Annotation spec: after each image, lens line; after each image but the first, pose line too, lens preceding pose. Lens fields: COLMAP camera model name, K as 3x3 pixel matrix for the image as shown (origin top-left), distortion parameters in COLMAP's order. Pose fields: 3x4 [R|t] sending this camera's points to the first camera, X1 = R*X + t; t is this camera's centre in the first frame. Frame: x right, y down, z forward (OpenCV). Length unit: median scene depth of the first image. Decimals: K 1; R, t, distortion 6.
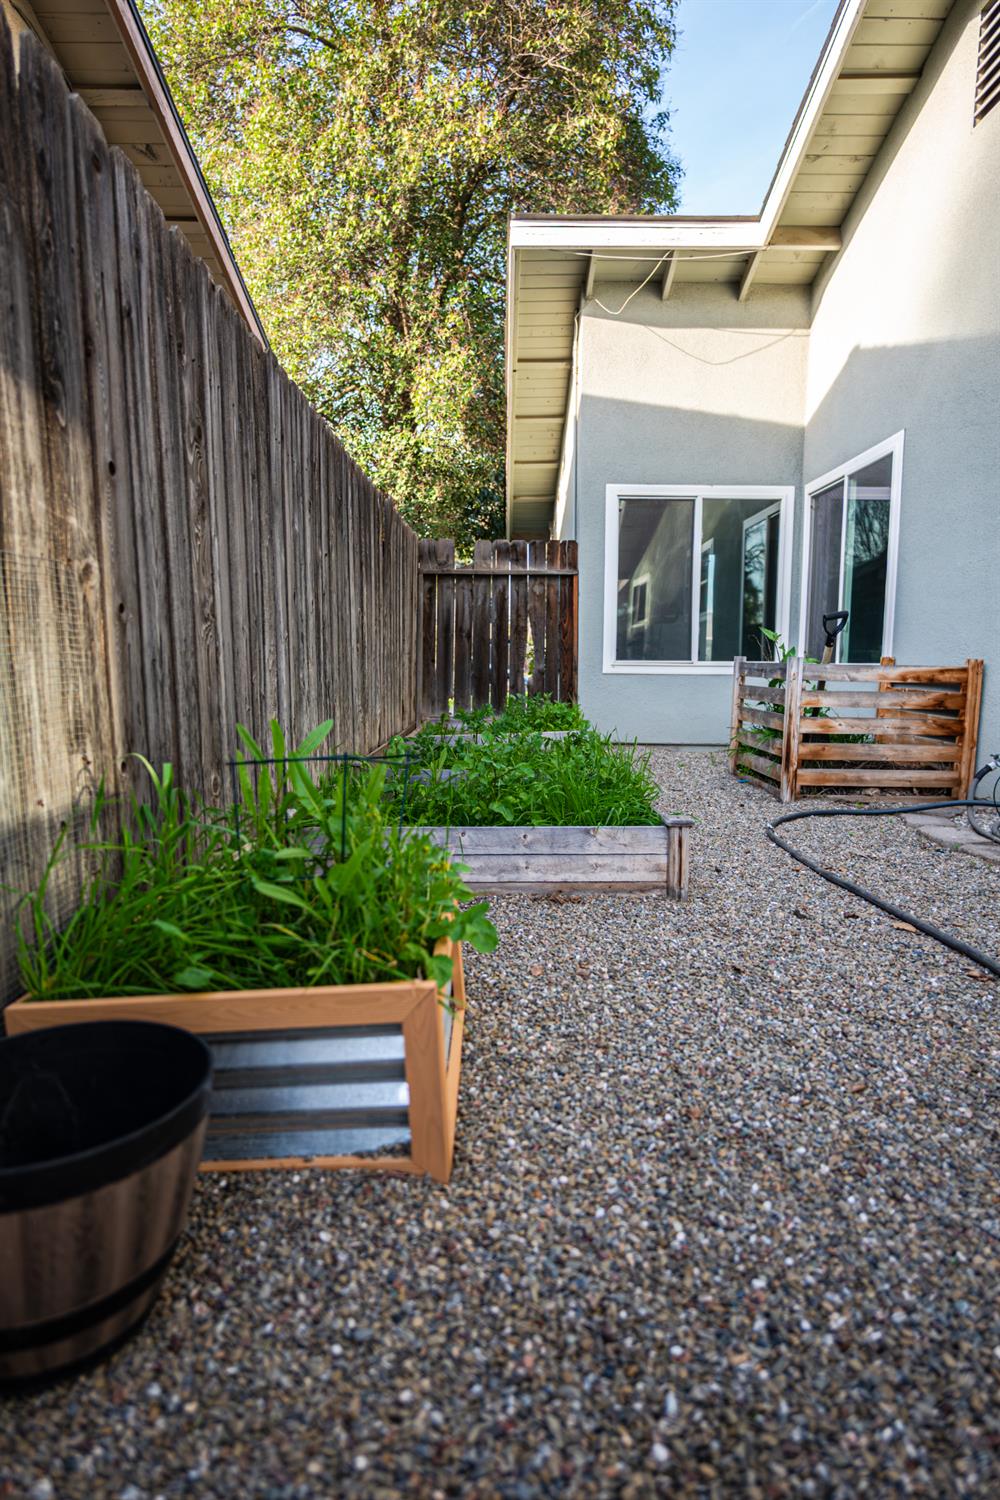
lens RADIAL K [[752.9, 0, 504.6], [0, 752.9, 743.6], [0, 0, 1]] dist [-0.004219, 0.000158]
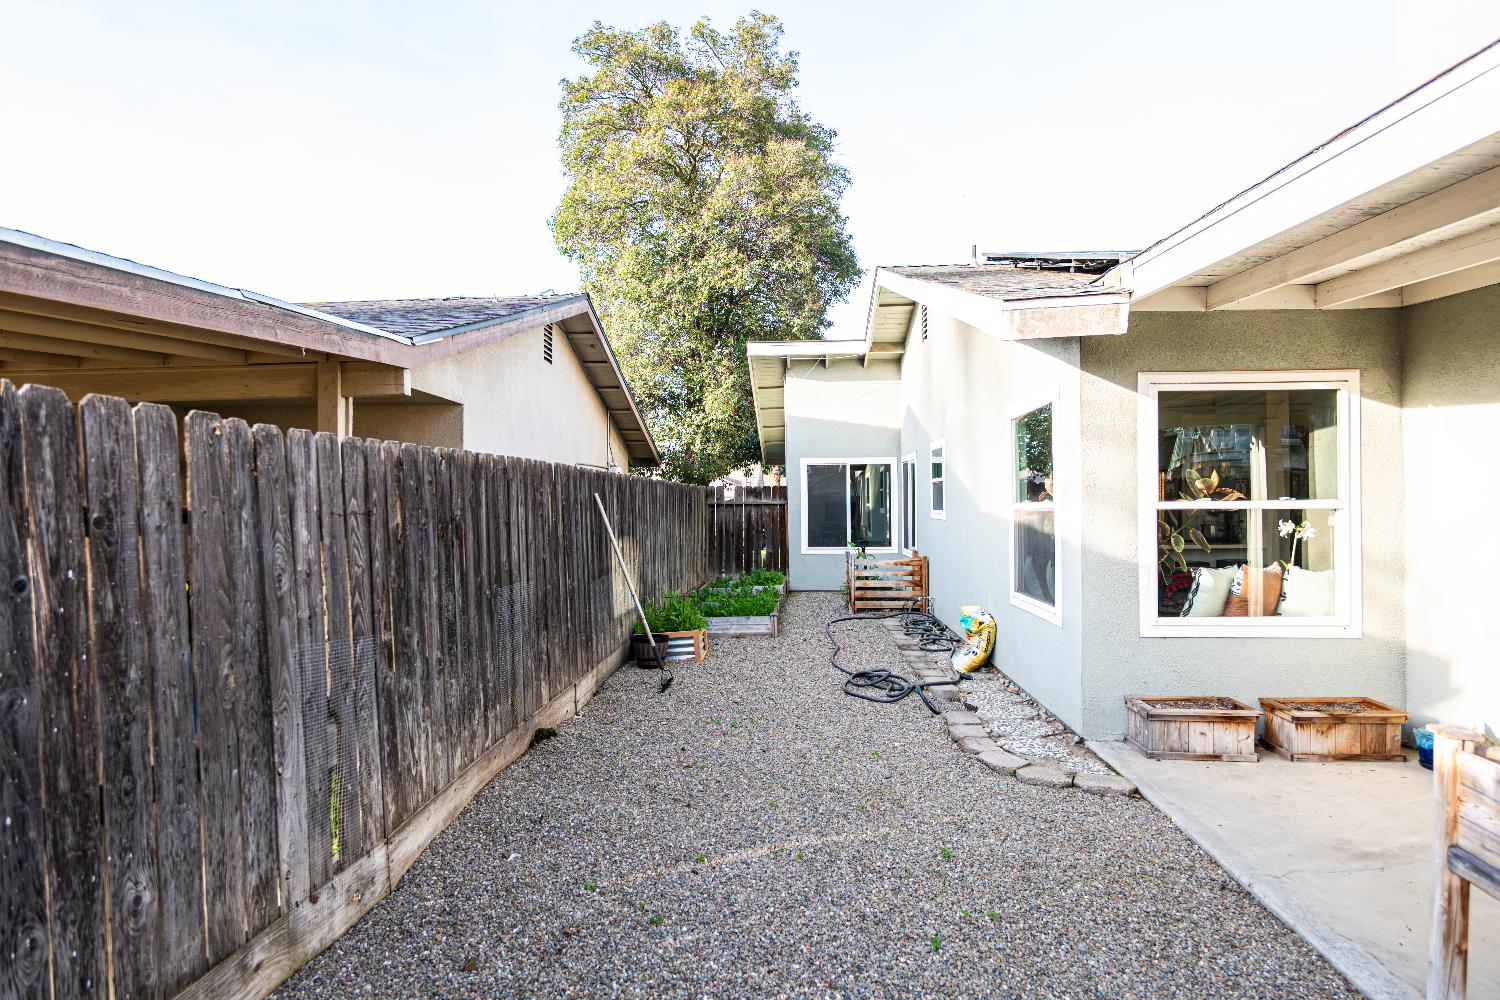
lens RADIAL K [[752.9, 0, 758.9], [0, 752.9, 494.8], [0, 0, 1]] dist [-0.004219, 0.000158]
pose [[0.997997, -0.017387, -0.060820, 0.148879], [0.009770, 0.992313, -0.123370, -0.007166], [0.062497, 0.122529, 0.990495, -0.977970]]
